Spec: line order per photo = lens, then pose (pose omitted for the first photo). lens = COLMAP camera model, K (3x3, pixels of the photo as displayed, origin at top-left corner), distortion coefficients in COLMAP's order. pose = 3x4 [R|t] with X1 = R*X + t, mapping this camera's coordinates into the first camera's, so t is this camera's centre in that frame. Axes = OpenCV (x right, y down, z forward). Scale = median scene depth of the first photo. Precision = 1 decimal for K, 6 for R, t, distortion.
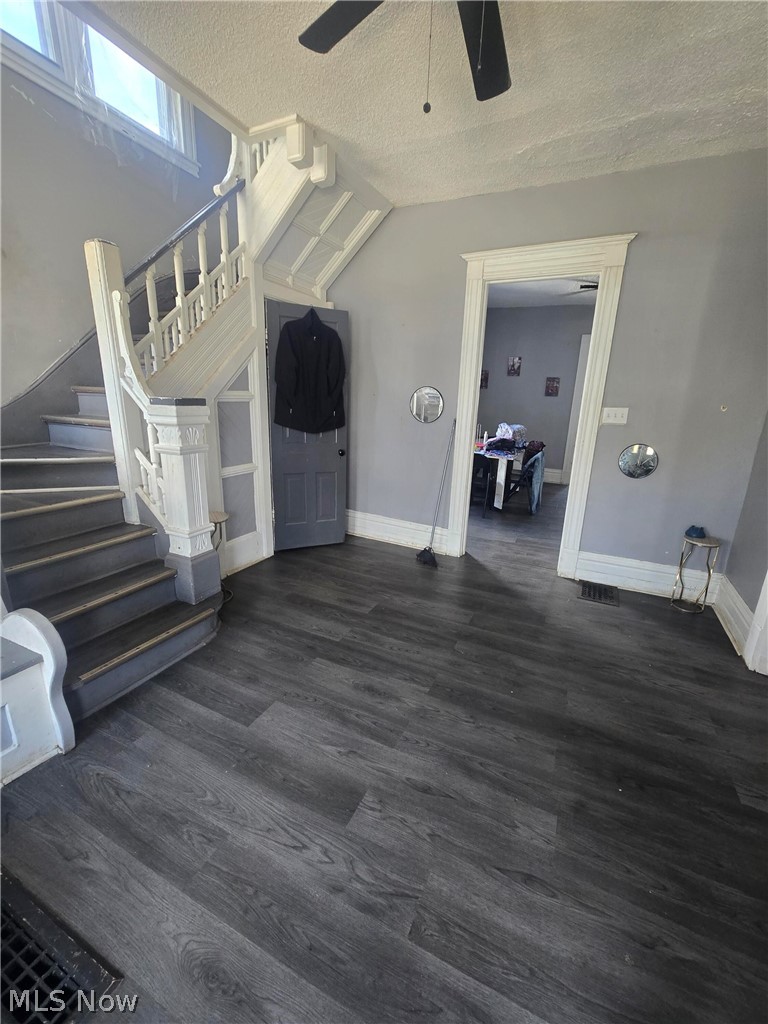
lens RADIAL K [[415.7, 0, 385.8], [0, 415.7, 512.7], [0, 0, 1]] dist [-0.001556, -0.000015]
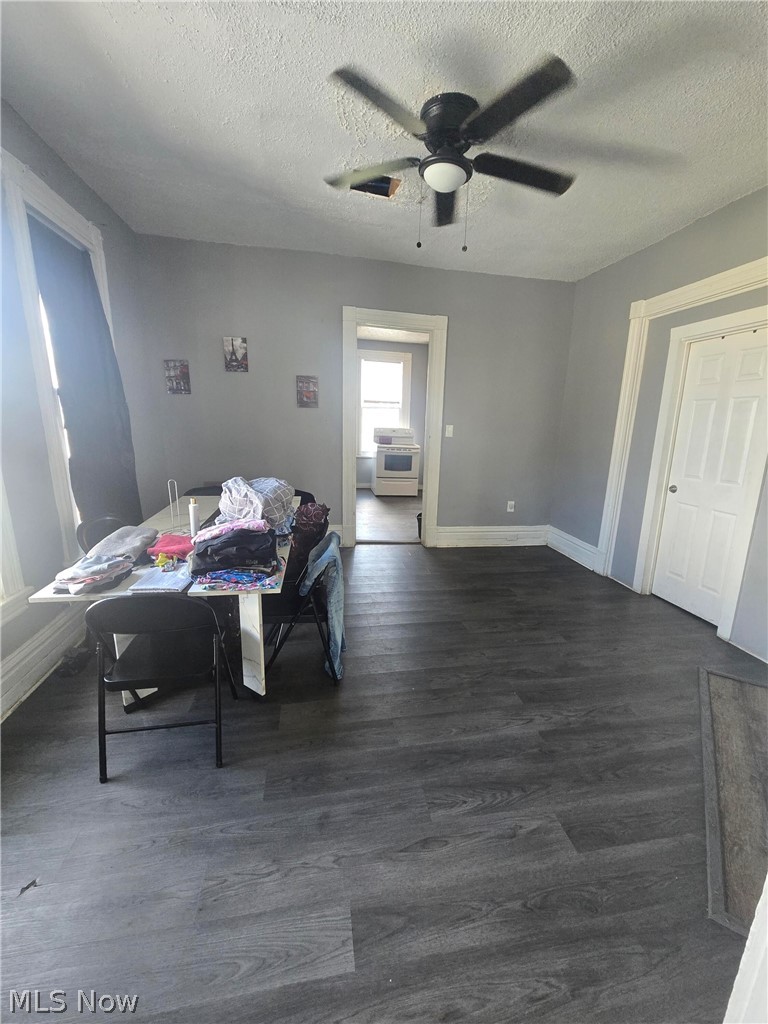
lens RADIAL K [[415.7, 0, 383.0], [0, 415.7, 509.0], [0, 0, 1]] dist [-0.001556, -0.000015]
pose [[0.818057, -0.145521, 0.556422, 0.178768], [0.164278, 0.986277, 0.016418, -0.172025], [-0.551176, 0.077977, 0.830738, 0.608864]]
